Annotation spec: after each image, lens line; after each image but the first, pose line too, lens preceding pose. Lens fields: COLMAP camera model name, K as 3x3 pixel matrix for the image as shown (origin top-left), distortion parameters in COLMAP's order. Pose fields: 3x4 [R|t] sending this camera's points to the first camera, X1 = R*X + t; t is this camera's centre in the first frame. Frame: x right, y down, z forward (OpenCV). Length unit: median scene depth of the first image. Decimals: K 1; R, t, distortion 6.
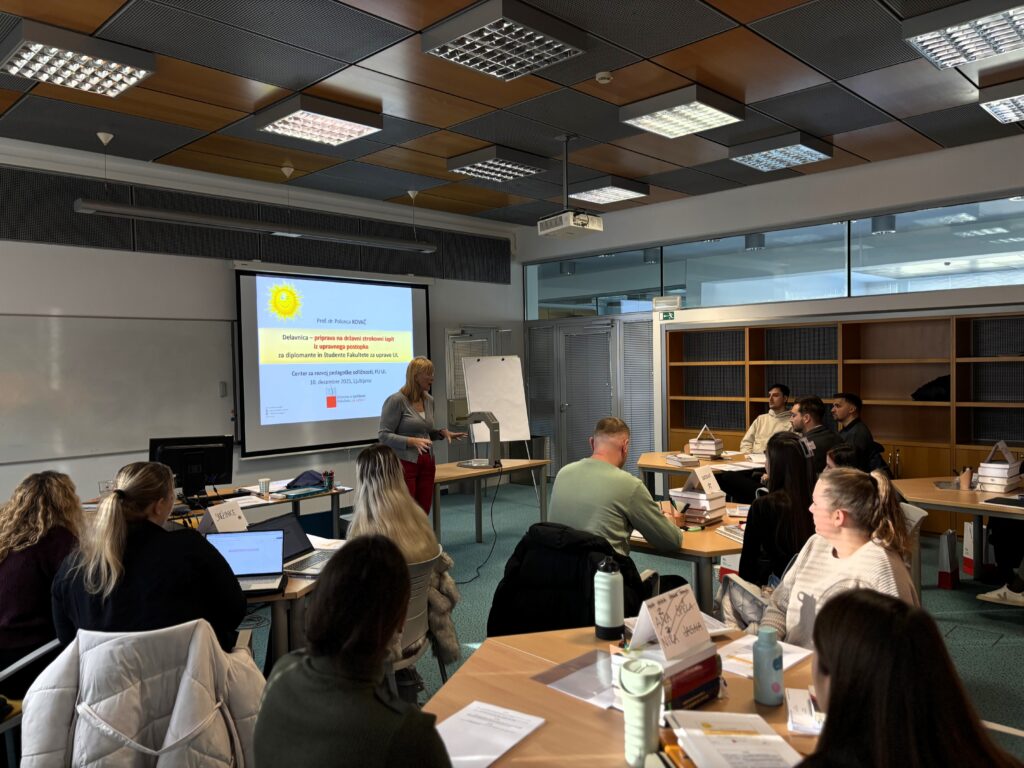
lens RADIAL K [[777.4, 0, 504.8], [0, 777.4, 383.7], [0, 0, 1]] dist [0.021005, -0.032838]
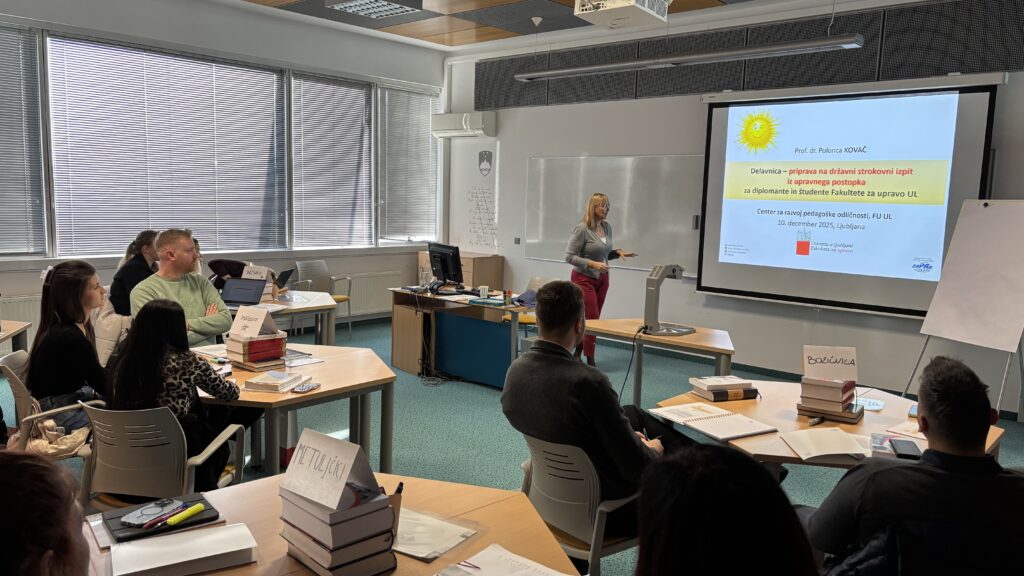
lens RADIAL K [[777.6, 0, 521.2], [0, 777.6, 295.4], [0, 0, 1]] dist [0.009446, -0.005321]
pose [[0.024734, 0.147163, -0.988803, 0.858626], [-0.056358, 0.987738, 0.145595, -0.044177], [0.998104, 0.052126, 0.032724, 0.945434]]
